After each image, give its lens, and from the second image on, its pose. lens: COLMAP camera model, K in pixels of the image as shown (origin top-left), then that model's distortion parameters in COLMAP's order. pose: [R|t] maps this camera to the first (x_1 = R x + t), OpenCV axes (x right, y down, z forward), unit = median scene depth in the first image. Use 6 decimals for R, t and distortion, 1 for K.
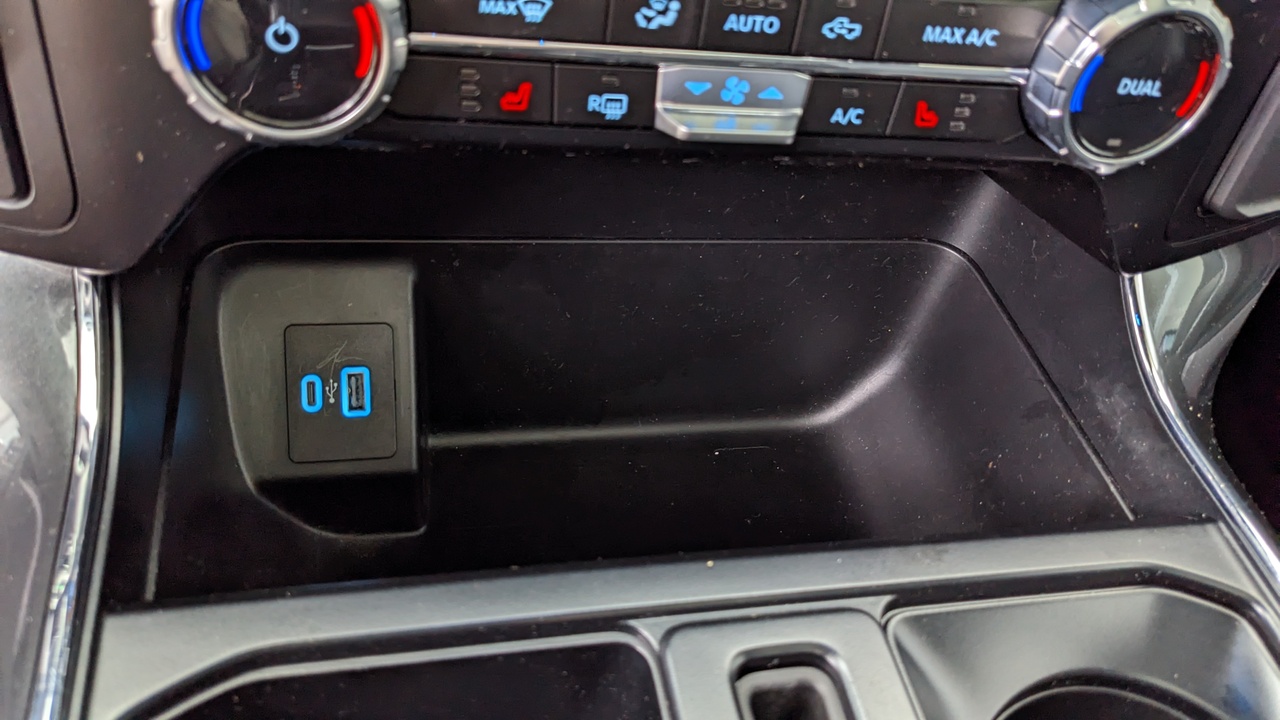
lens RADIAL K [[1004.2, 0, 638.2], [0, 1004.2, 359.7], [0, 0, 1]] dist [0.046064, -0.083159]
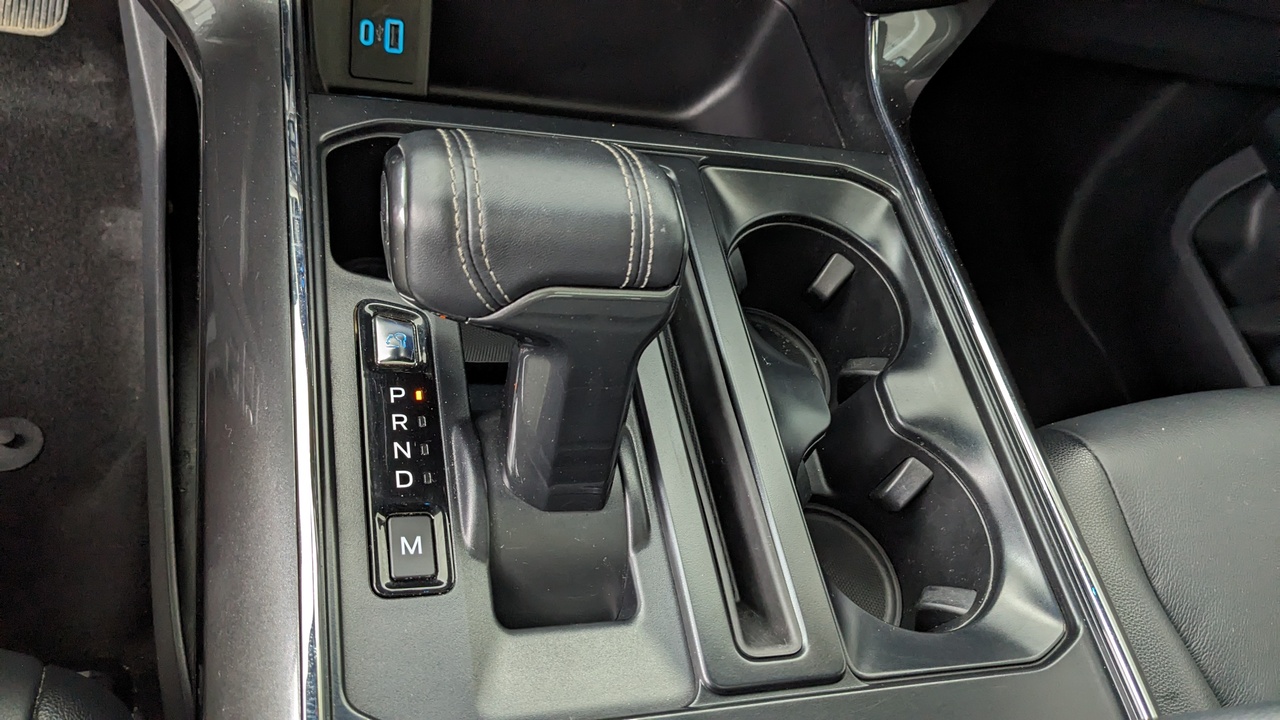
lens RADIAL K [[1004.2, 0, 628.3], [0, 1004.2, 365.9], [0, 0, 1]] dist [0.046064, -0.083159]
pose [[0.989187, 0.087195, 0.117921, -0.059874], [-0.106202, 0.980400, 0.165945, 0.237760], [-0.101140, -0.176674, 0.979059, -0.675891]]
